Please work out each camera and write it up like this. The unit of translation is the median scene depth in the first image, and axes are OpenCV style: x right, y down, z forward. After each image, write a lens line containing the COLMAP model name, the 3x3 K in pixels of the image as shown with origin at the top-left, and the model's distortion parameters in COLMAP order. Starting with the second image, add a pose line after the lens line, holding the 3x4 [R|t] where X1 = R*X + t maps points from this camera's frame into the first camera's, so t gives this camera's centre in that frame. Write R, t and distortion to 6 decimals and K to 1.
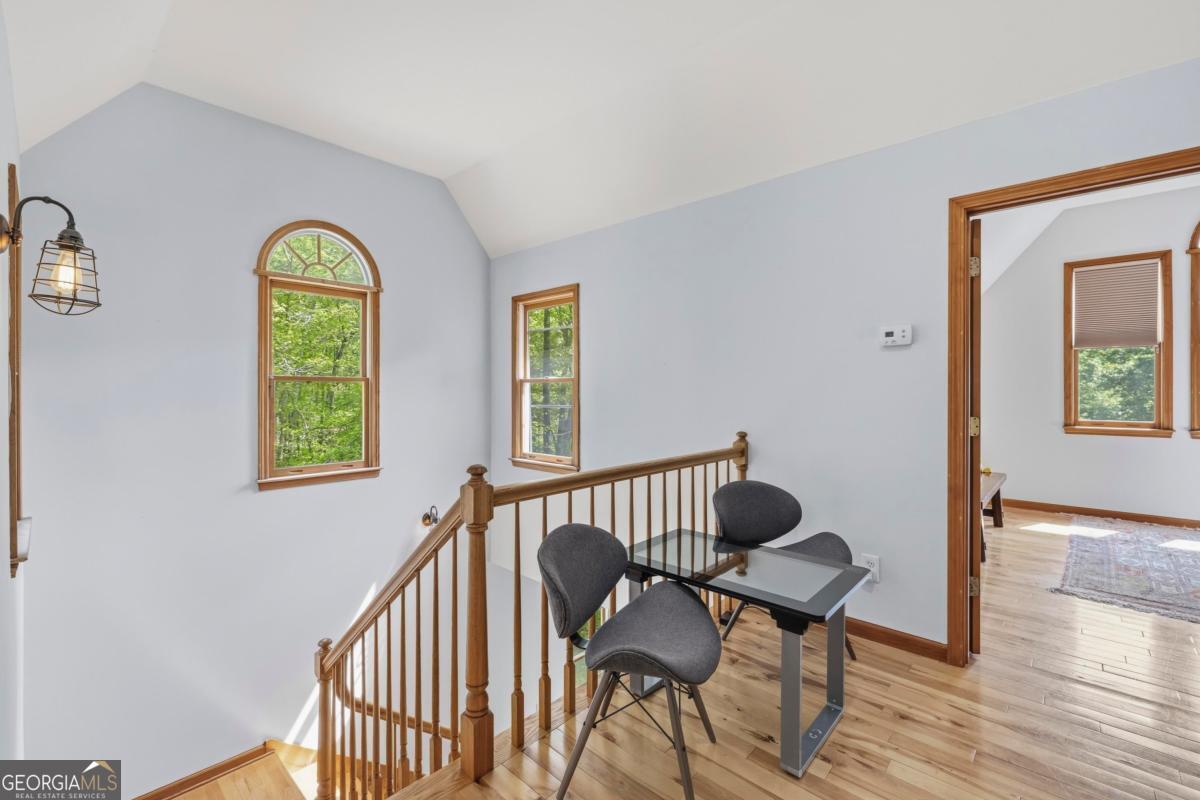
lens RADIAL K [[511.5, 0, 593.5], [0, 511.5, 393.3], [0, 0, 1]] dist [0.000062, 0.000022]
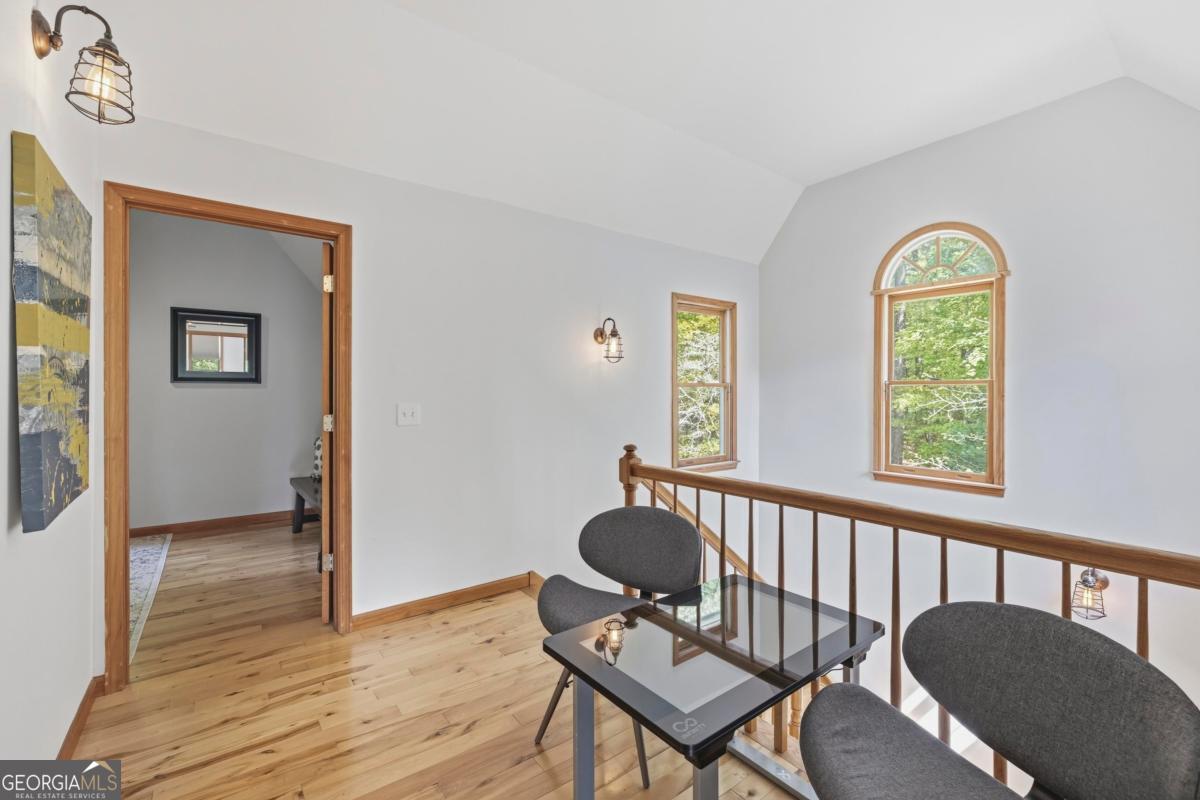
lens RADIAL K [[511.5, 0, 593.5], [0, 511.5, 393.3], [0, 0, 1]] dist [0.000062, 0.000022]
pose [[-0.170632, 0.002136, -0.985332, 0.736617], [-0.007119, 0.999969, 0.003400, -0.008089], [0.985309, 0.007595, -0.170612, 0.683757]]
